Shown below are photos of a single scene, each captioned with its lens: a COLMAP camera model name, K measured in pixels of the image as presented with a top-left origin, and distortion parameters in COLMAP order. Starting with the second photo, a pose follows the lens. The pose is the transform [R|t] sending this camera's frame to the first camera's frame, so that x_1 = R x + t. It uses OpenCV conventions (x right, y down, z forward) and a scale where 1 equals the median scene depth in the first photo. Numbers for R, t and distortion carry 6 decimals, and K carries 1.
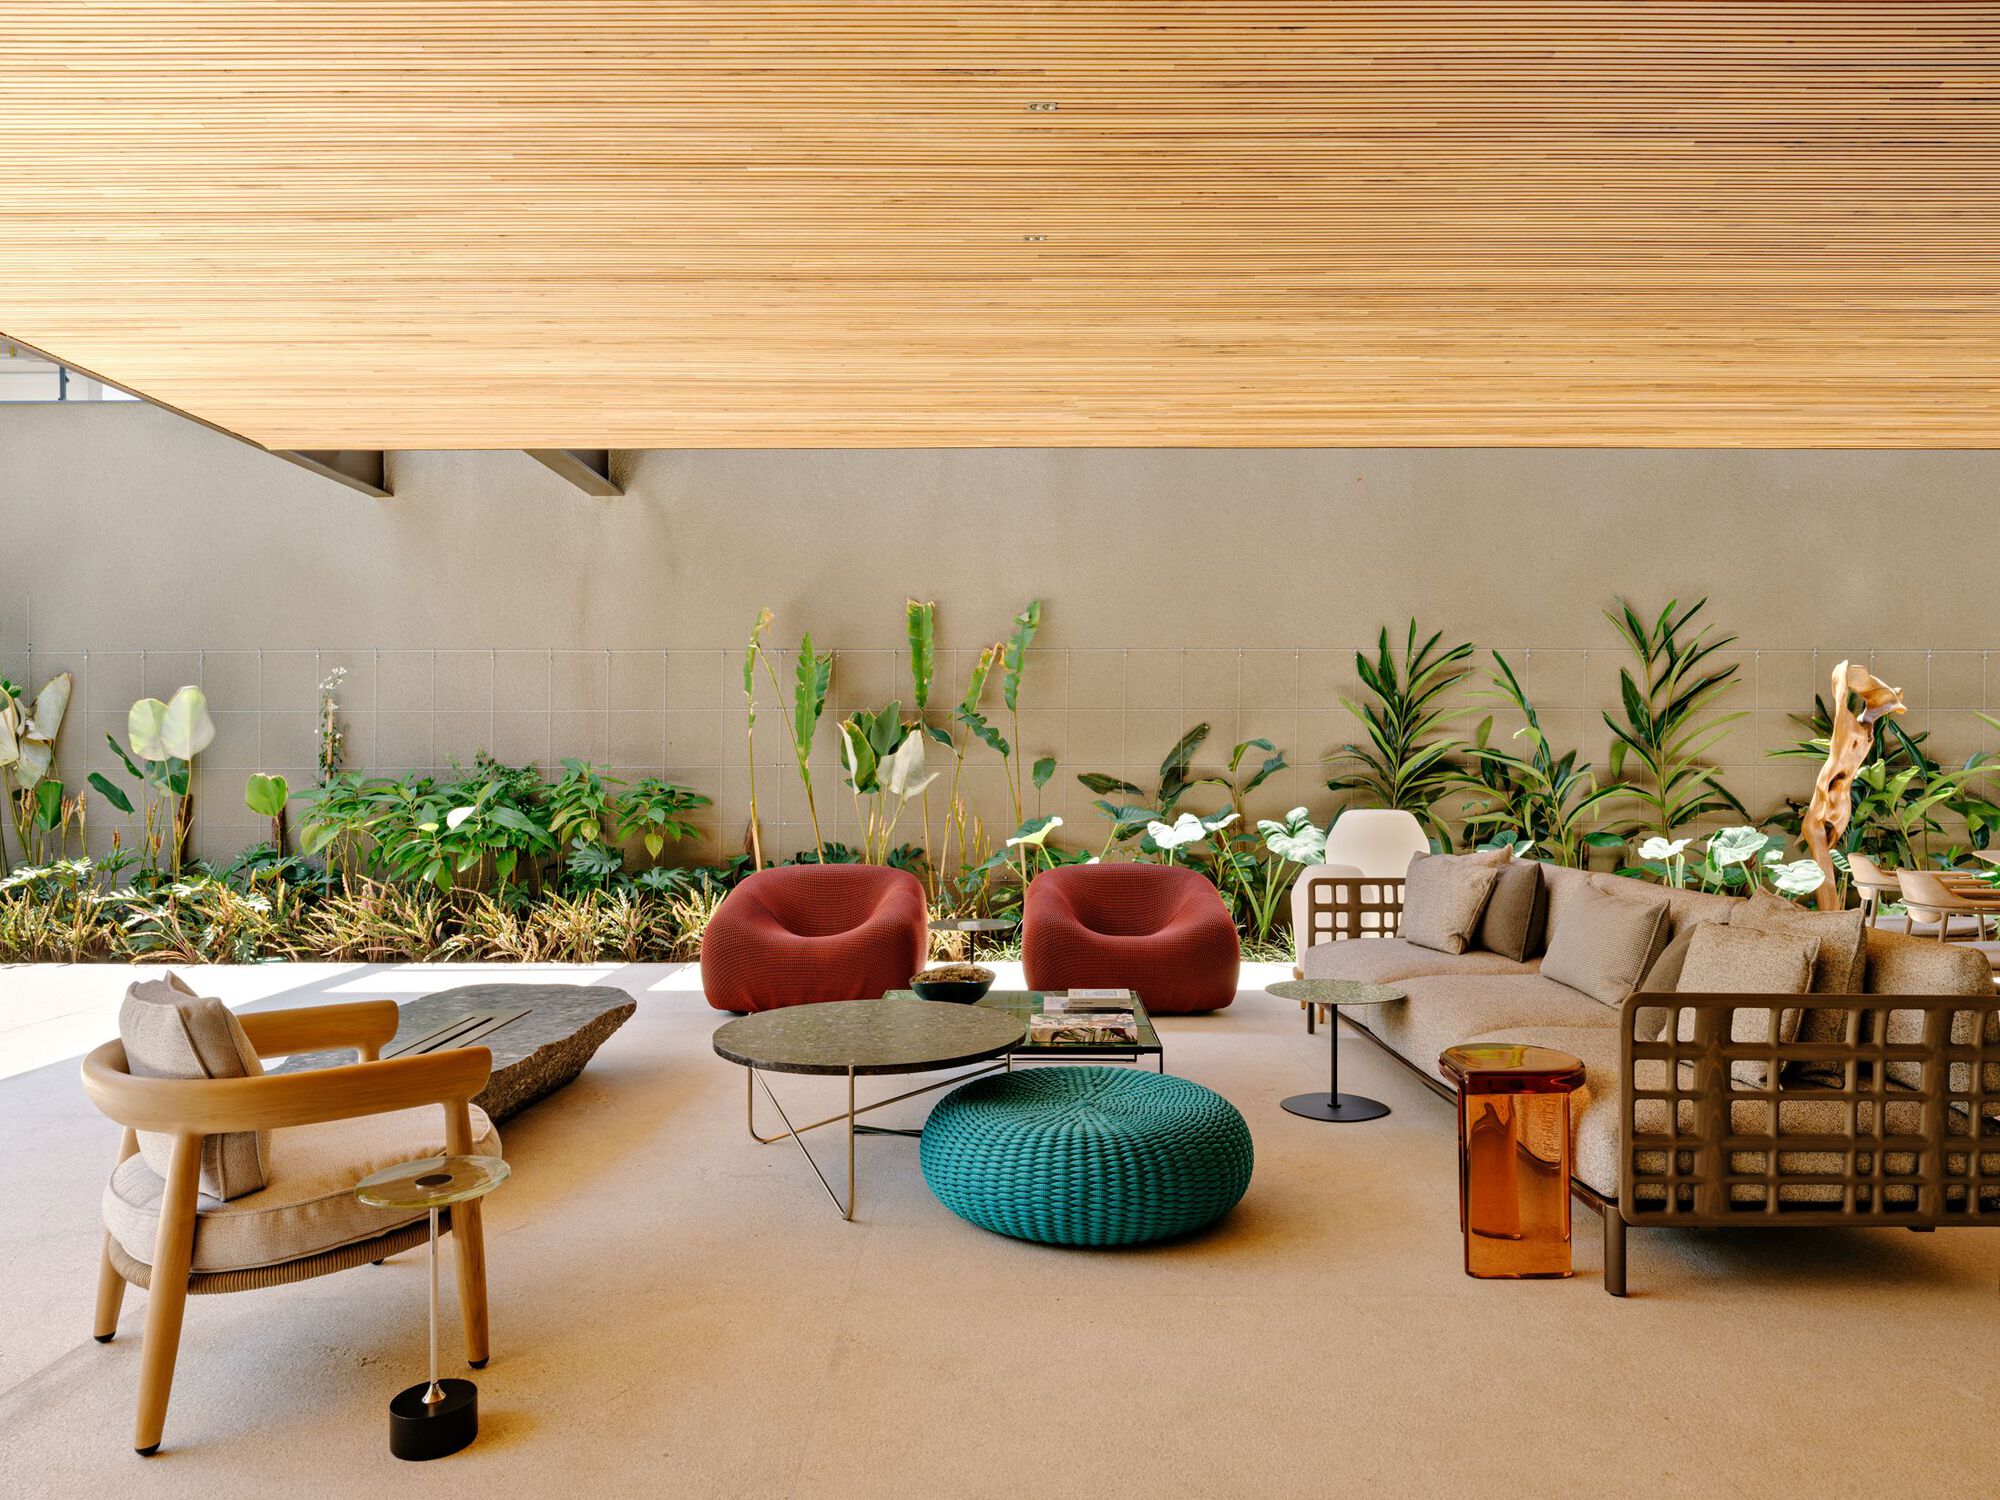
lens RADIAL K [[1274.7, 0, 981.0], [0, 1274.7, 777.4], [0, 0, 1]] dist [-0.009338, -0.002184]
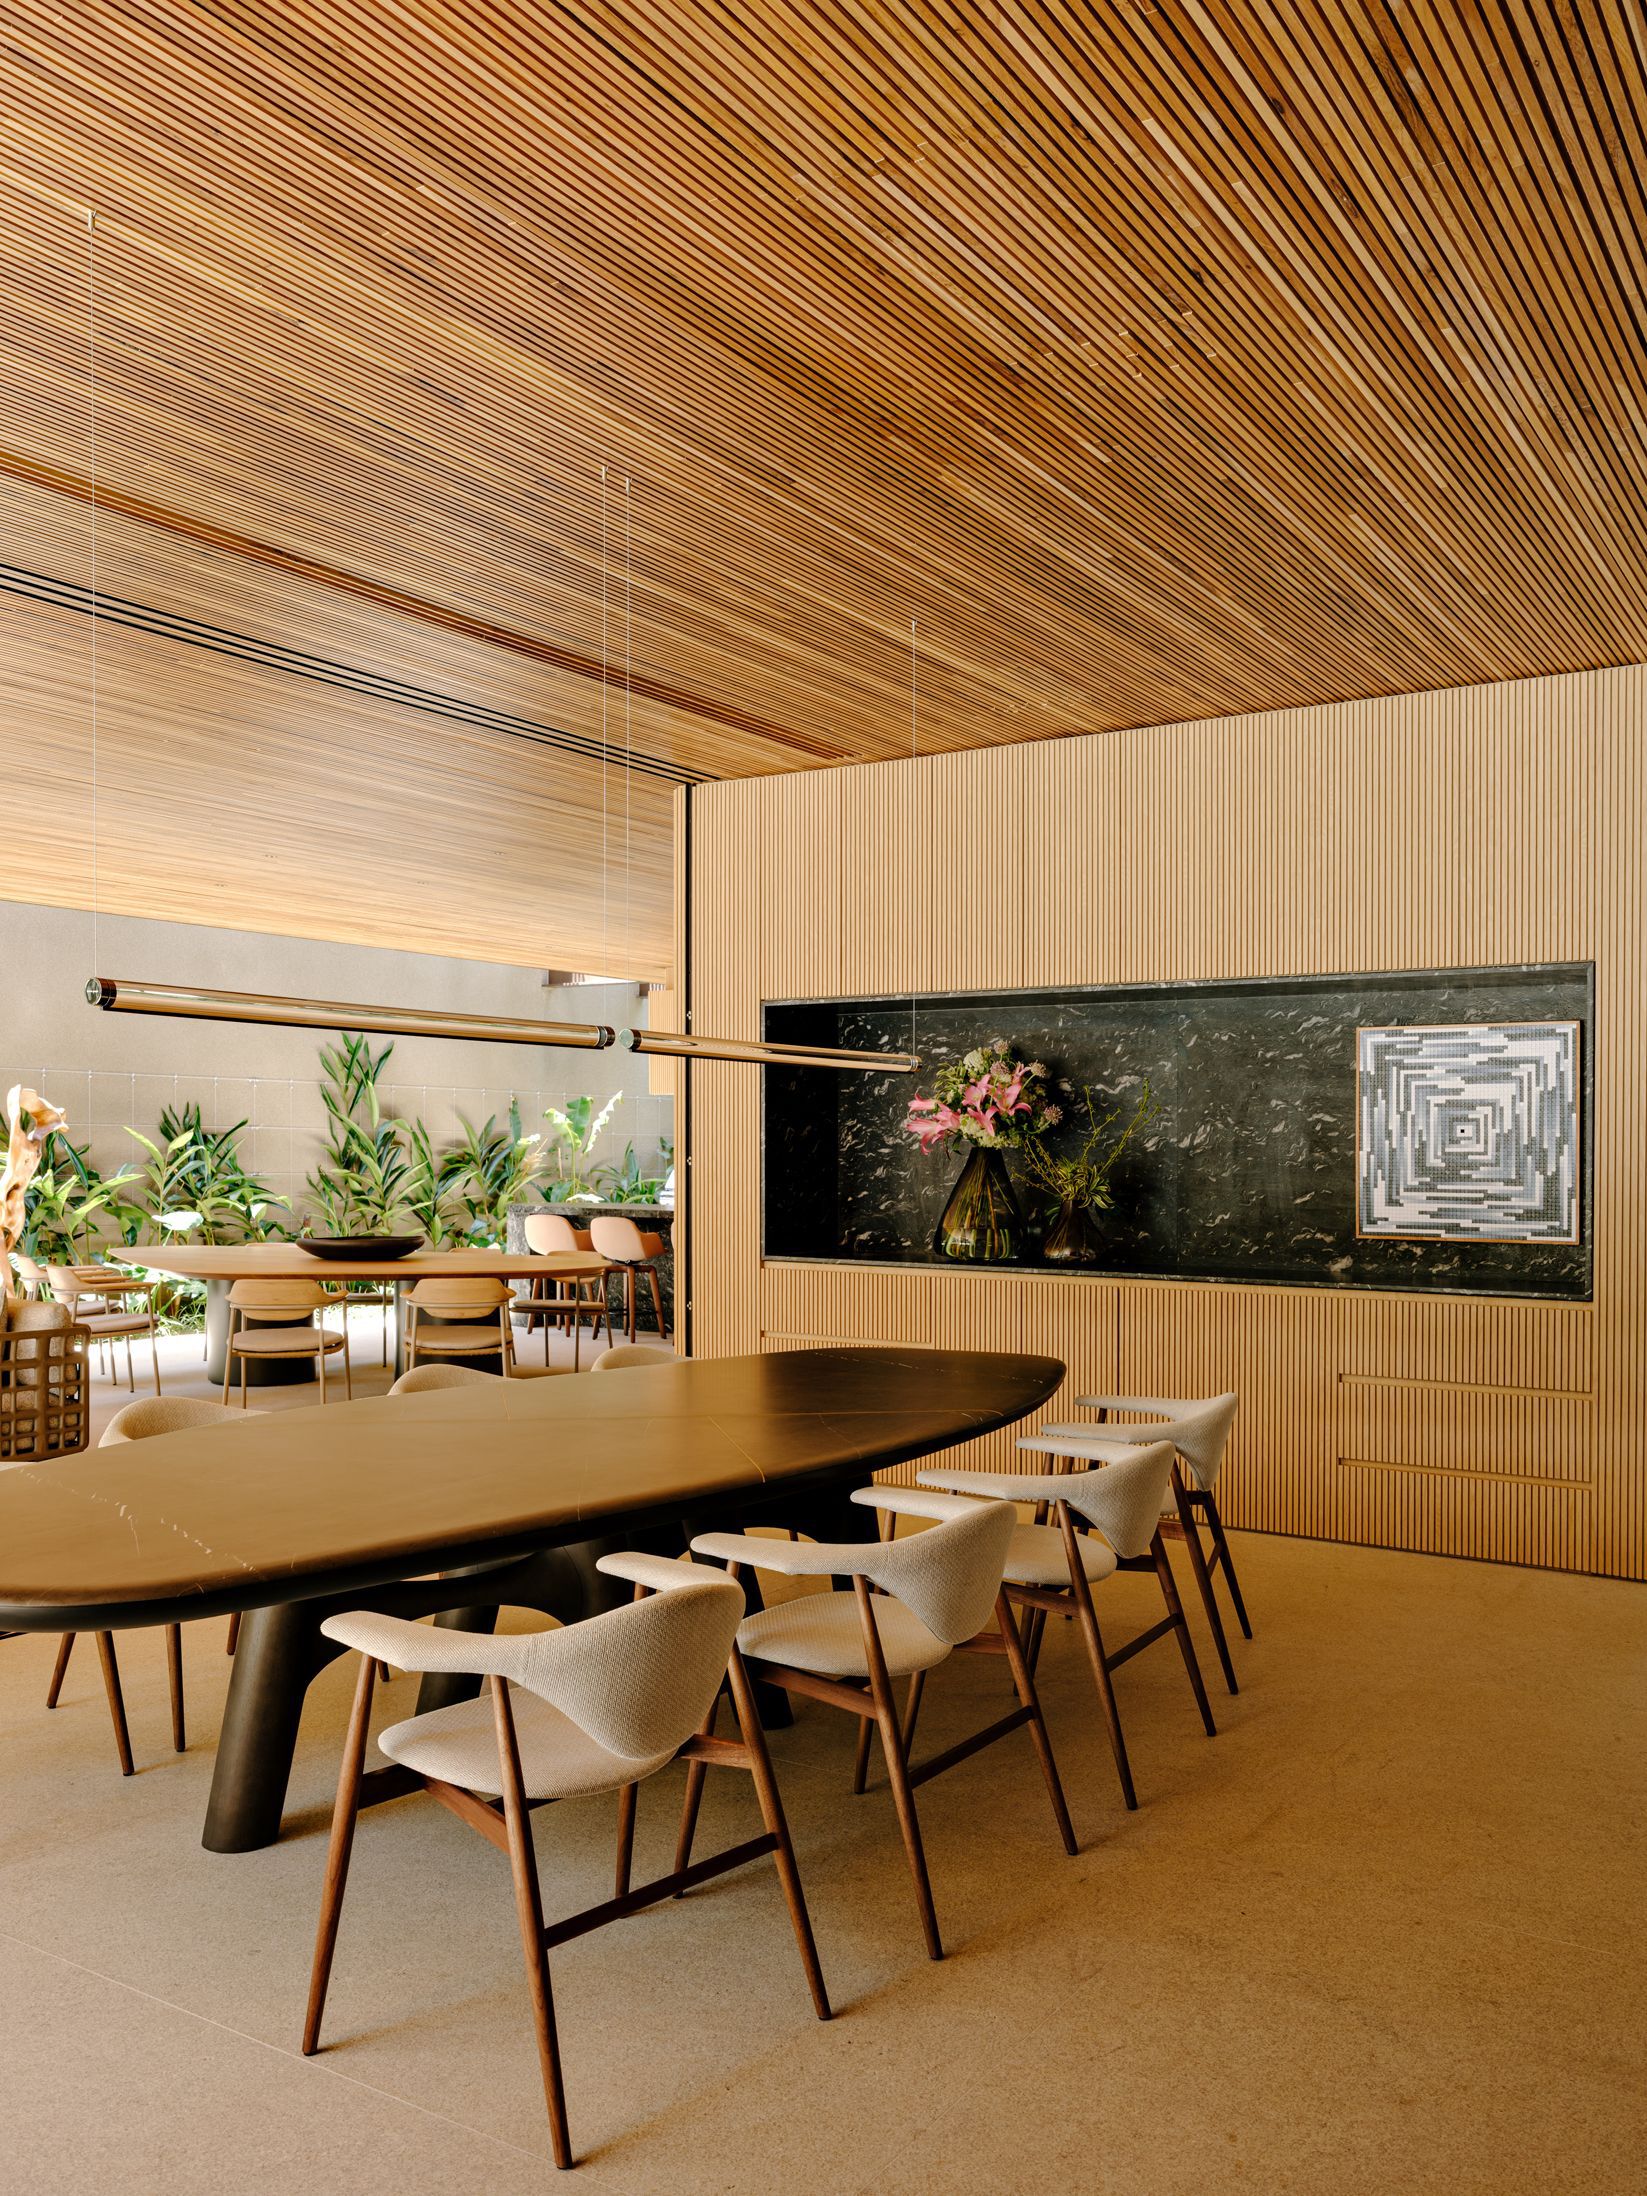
lens RADIAL K [[1845.1, 0, 819.4], [0, 1845.1, 1202.1], [0, 0, 1]] dist [-0.008442, 0.010526]
pose [[0.547702, -0.020316, 0.836427, -0.294242], [0.001093, 0.999722, 0.023567, -0.024979], [-0.836673, -0.011993, 0.547571, -0.482904]]
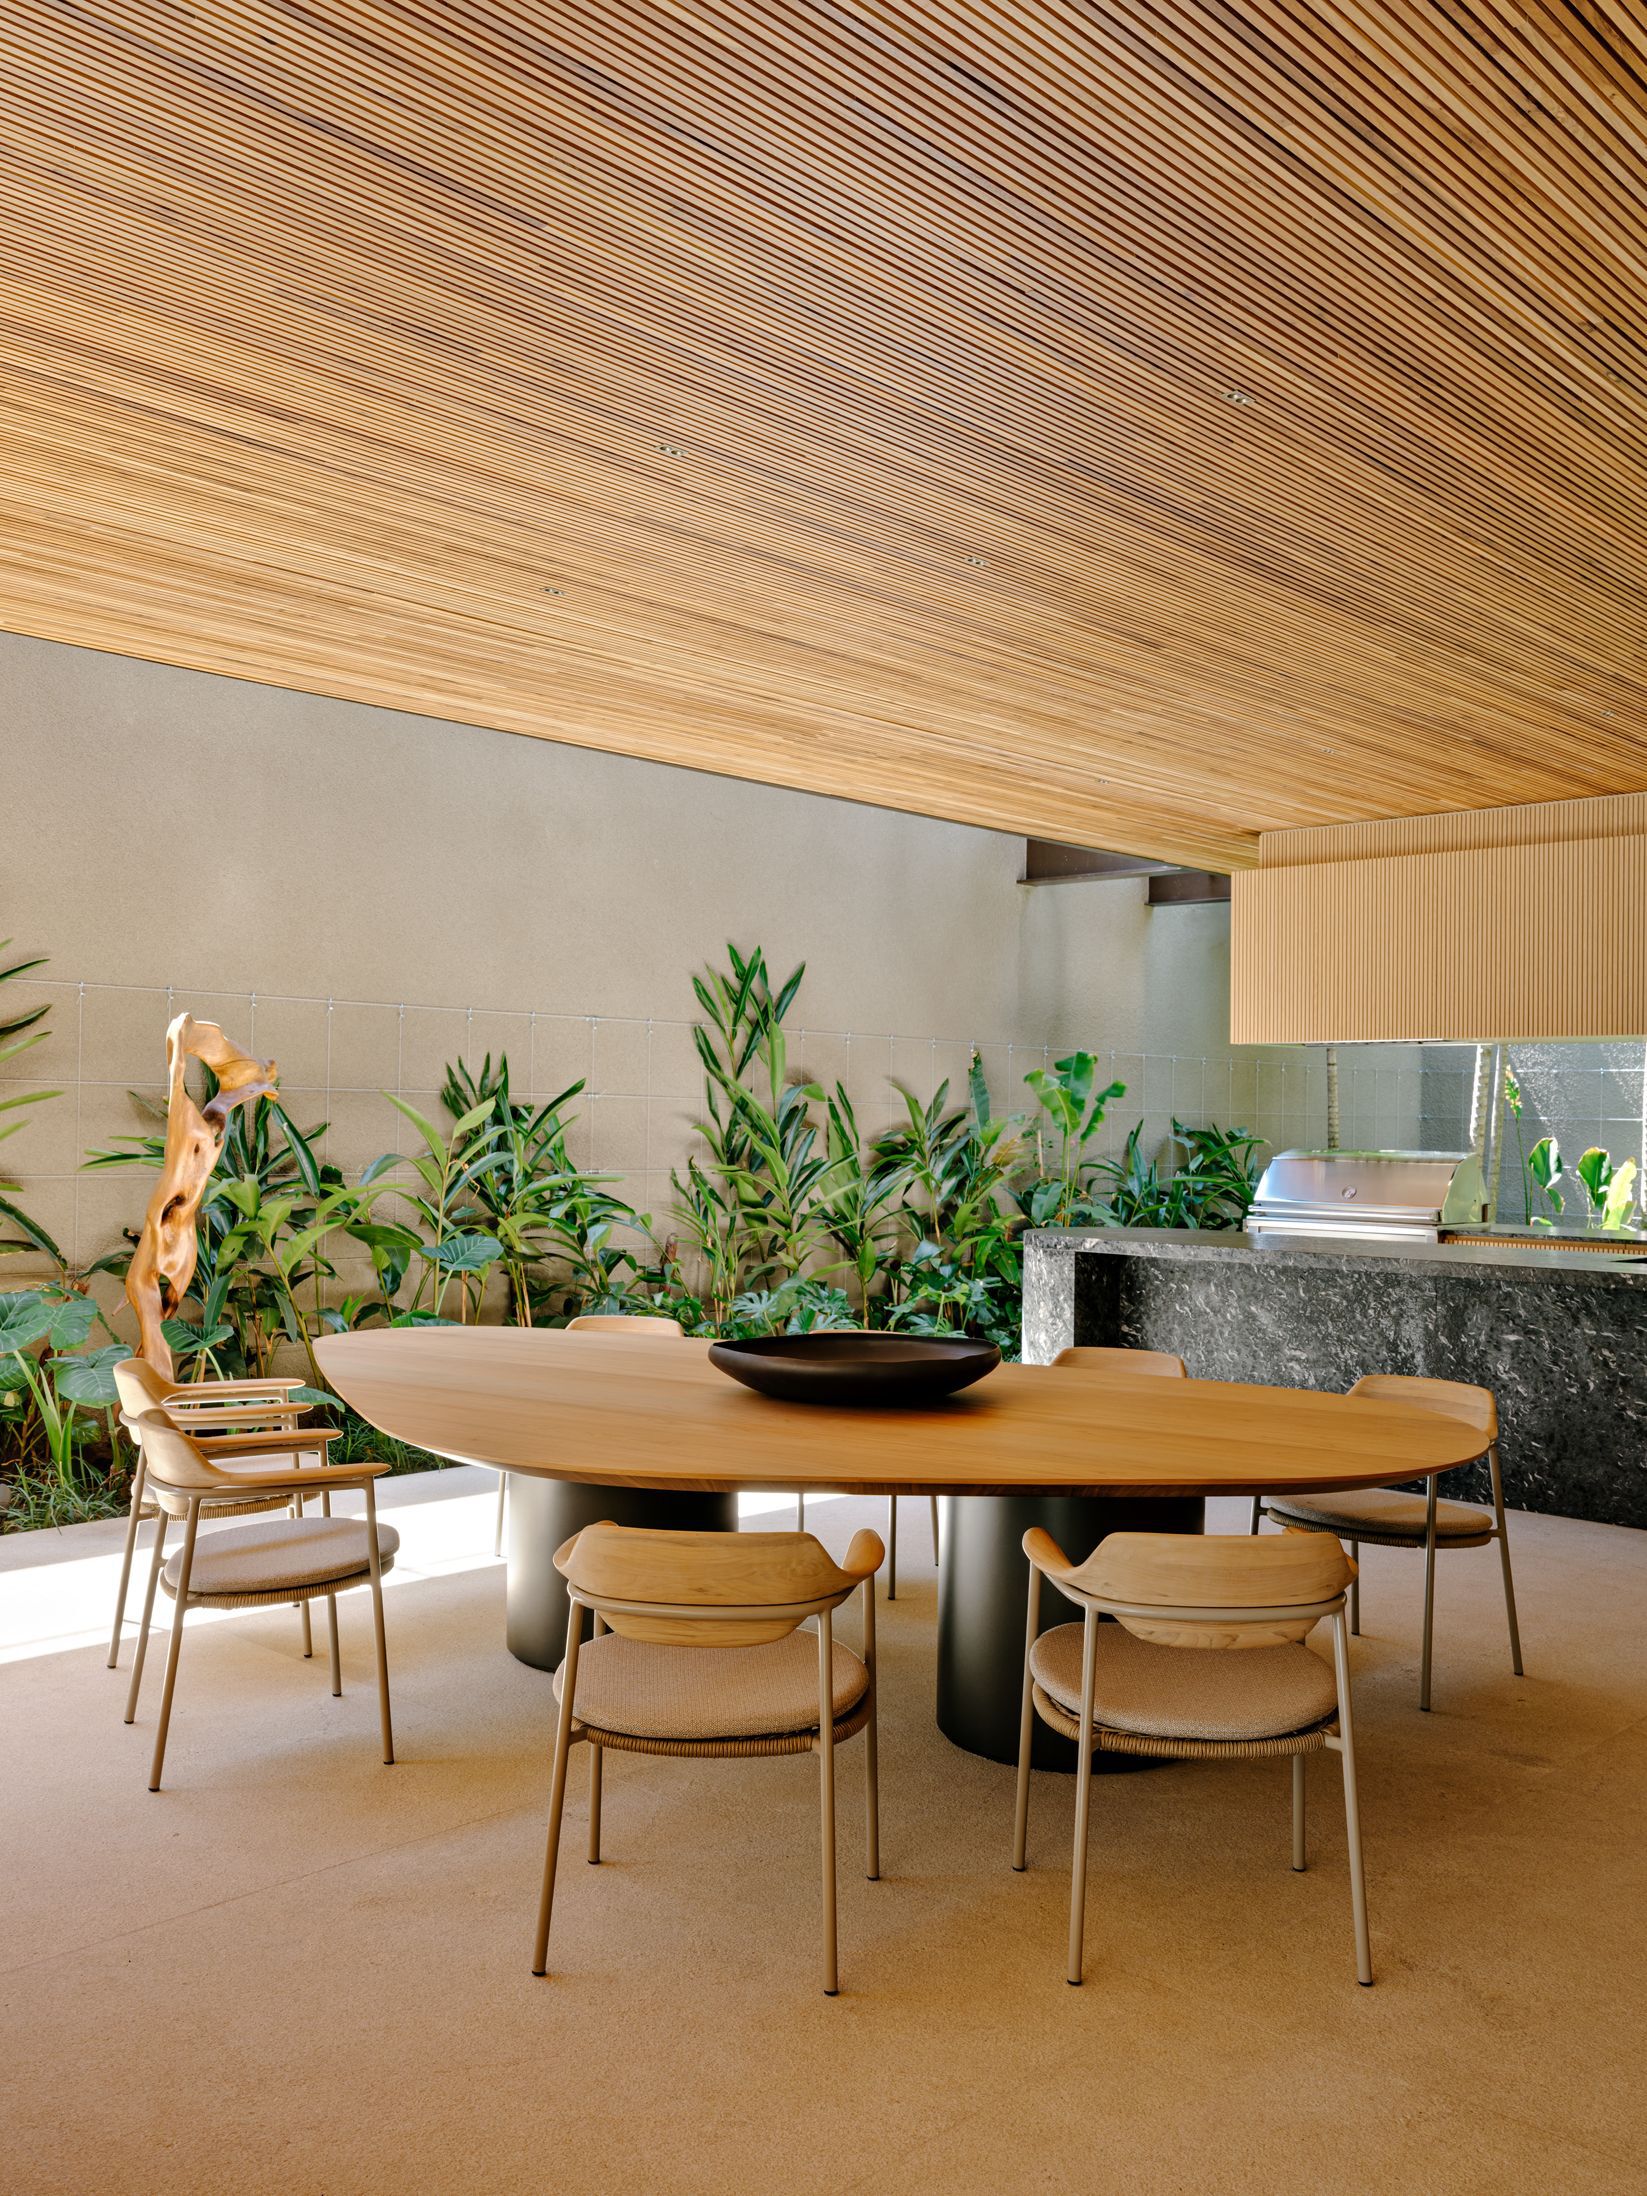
lens RADIAL K [[1927.0, 0, 819.5], [0, 1927.0, 1114.7], [0, 0, 1]] dist [0.019166, 0.007489]
pose [[0.678528, 0.013159, 0.734457, 0.197627], [-0.007305, 0.999911, -0.011166, -0.033755], [-0.734538, 0.002211, 0.678563, 0.135027]]
